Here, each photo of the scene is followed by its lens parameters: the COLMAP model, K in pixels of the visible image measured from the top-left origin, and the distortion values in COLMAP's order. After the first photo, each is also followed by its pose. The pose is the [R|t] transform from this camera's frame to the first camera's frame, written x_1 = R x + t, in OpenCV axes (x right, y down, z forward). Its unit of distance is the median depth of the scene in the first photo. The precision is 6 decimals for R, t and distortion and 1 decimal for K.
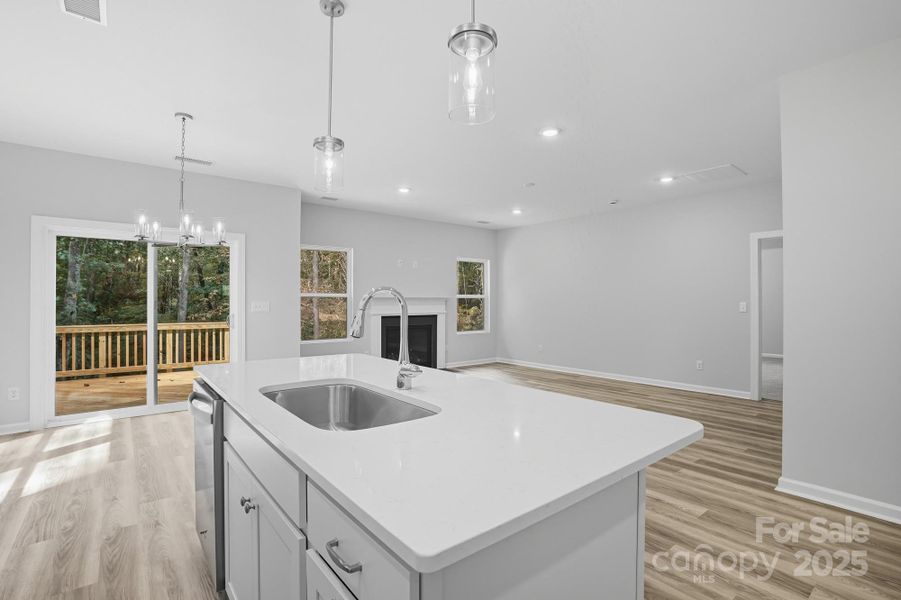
lens RADIAL K [[422.8, 0, 454.5], [0, 422.8, 304.6], [0, 0, 1]] dist [-0.052636, 0.023950]
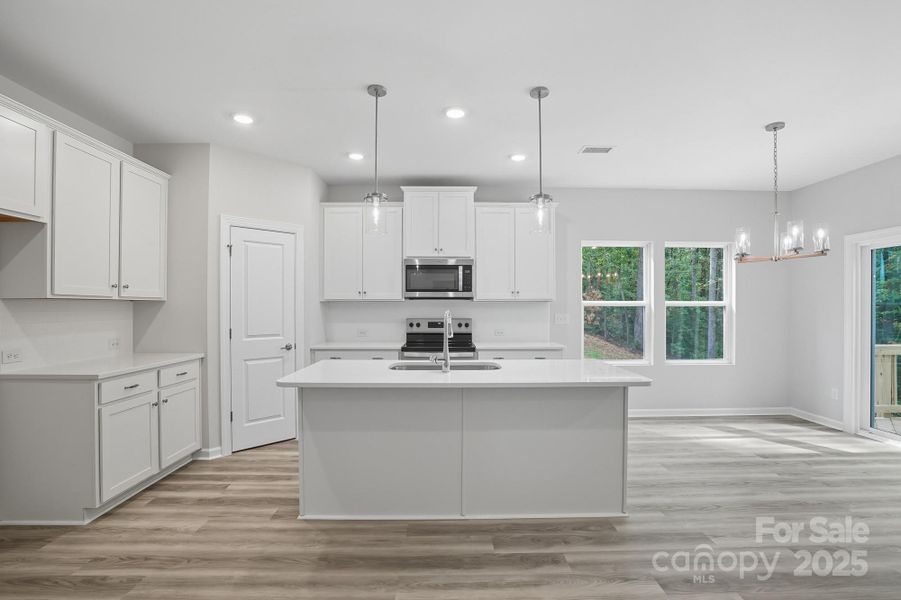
lens RADIAL K [[416.7, 0, 451.9], [0, 416.7, 307.3], [0, 0, 1]] dist [-0.060861, 0.021830]
pose [[-0.611379, -0.001231, -0.791337, 0.359837], [-0.006059, 0.999977, 0.003126, -0.017704], [0.791315, 0.006706, -0.611372, 0.630058]]
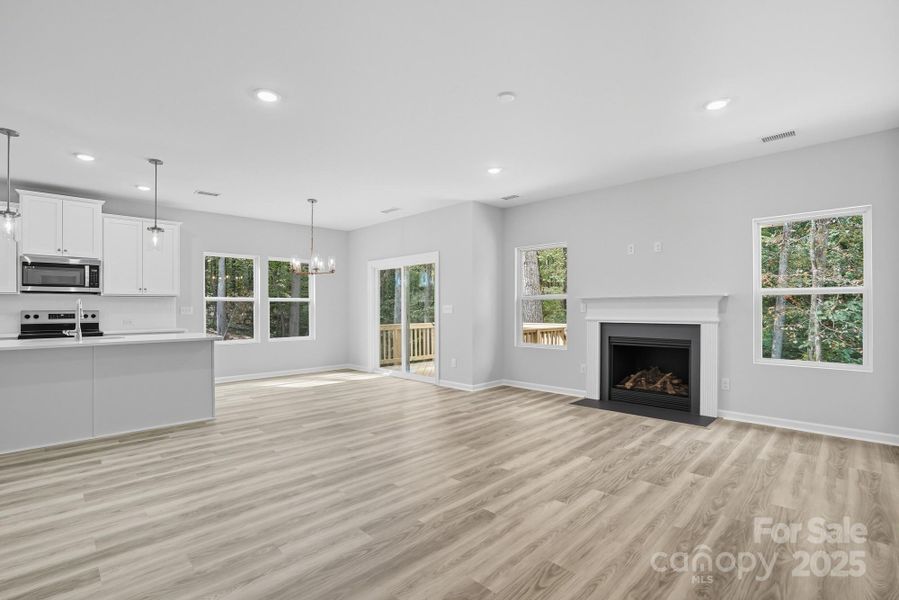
lens RADIAL K [[415.8, 0, 450.9], [0, 415.8, 307.3], [0, 0, 1]] dist [-0.060861, 0.021830]
pose [[0.115107, -0.002259, -0.993350, 0.750366], [-0.001406, 0.999996, -0.002437, 0.002879], [0.993352, 0.001677, 0.115104, 0.893144]]
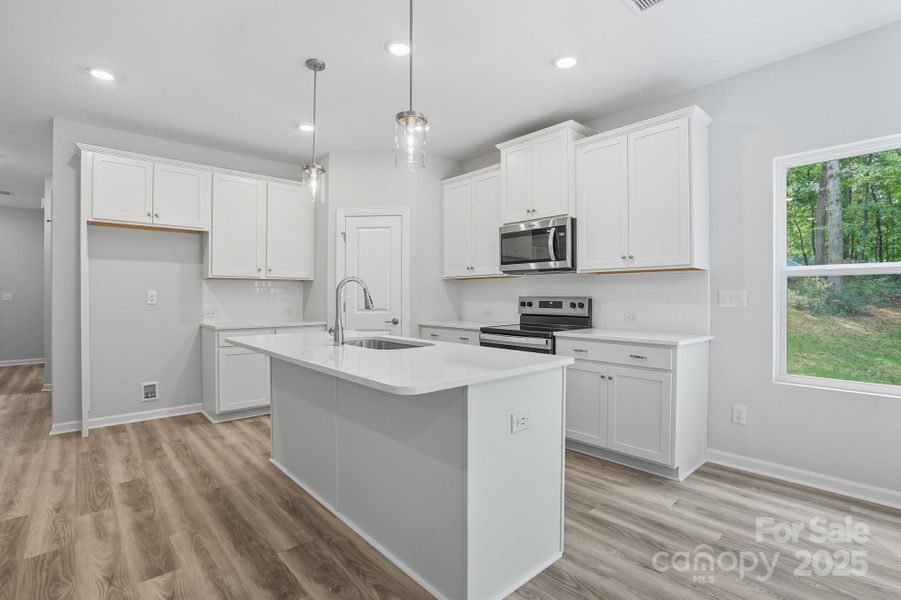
lens RADIAL K [[428.1, 0, 454.2], [0, 428.1, 297.3], [0, 0, 1]] dist [-0.059445, 0.021976]
pose [[-0.998083, -0.001755, -0.061869, -0.134028], [-0.002303, 0.999959, 0.008782, 0.004748], [0.061851, 0.008907, -0.998046, 0.787922]]
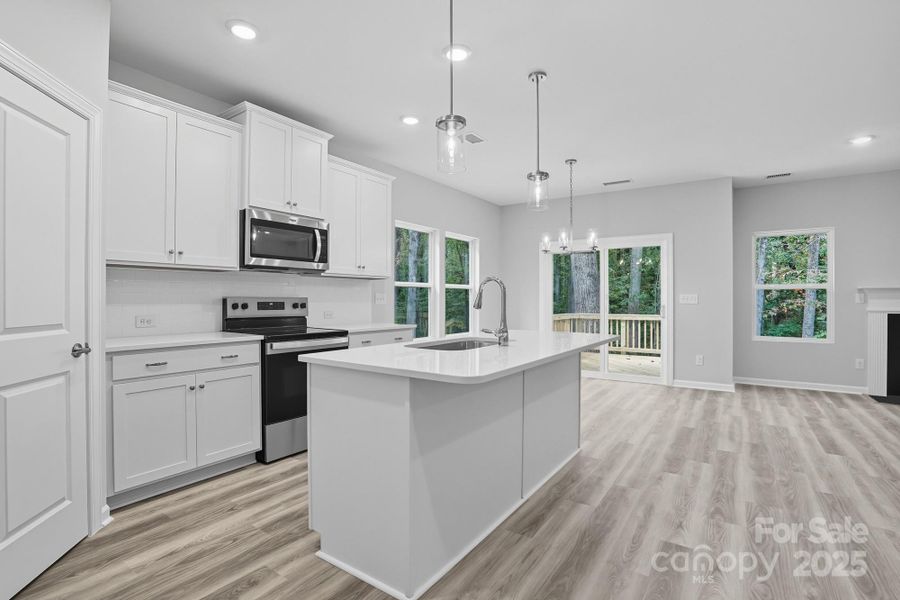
lens RADIAL K [[427.6, 0, 453.7], [0, 427.6, 297.3], [0, 0, 1]] dist [-0.059445, 0.021976]
pose [[0.291844, -0.005696, -0.956449, 0.390731], [-0.006119, 0.999951, -0.007822, 0.013650], [0.956446, 0.008135, 0.291795, 0.127526]]
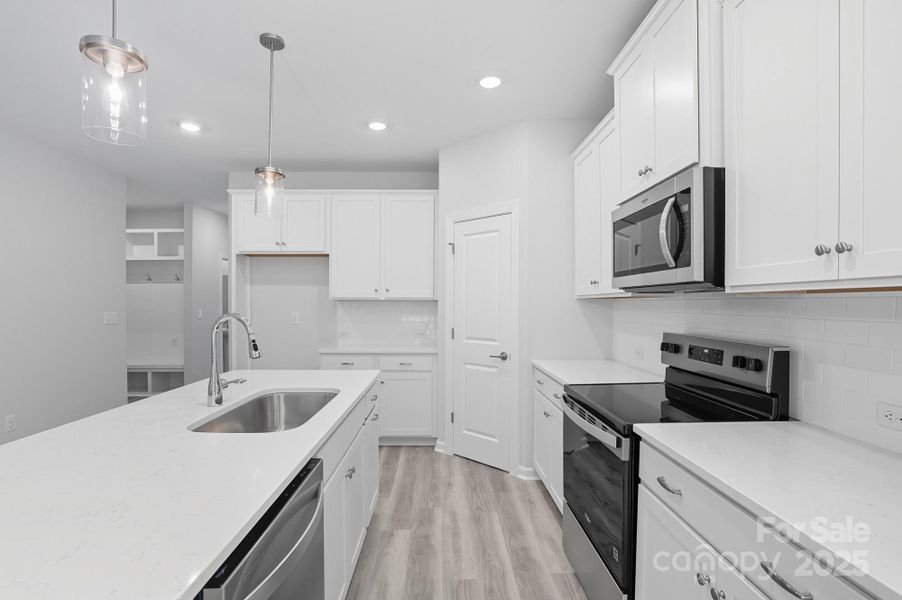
lens RADIAL K [[423.2, 0, 455.0], [0, 423.2, 304.7], [0, 0, 1]] dist [-0.052636, 0.023950]
pose [[-0.799917, -0.006001, 0.600080, -0.393596], [0.000445, 0.999944, 0.010592, -0.023577], [-0.600110, 0.008740, -0.799870, 0.467299]]
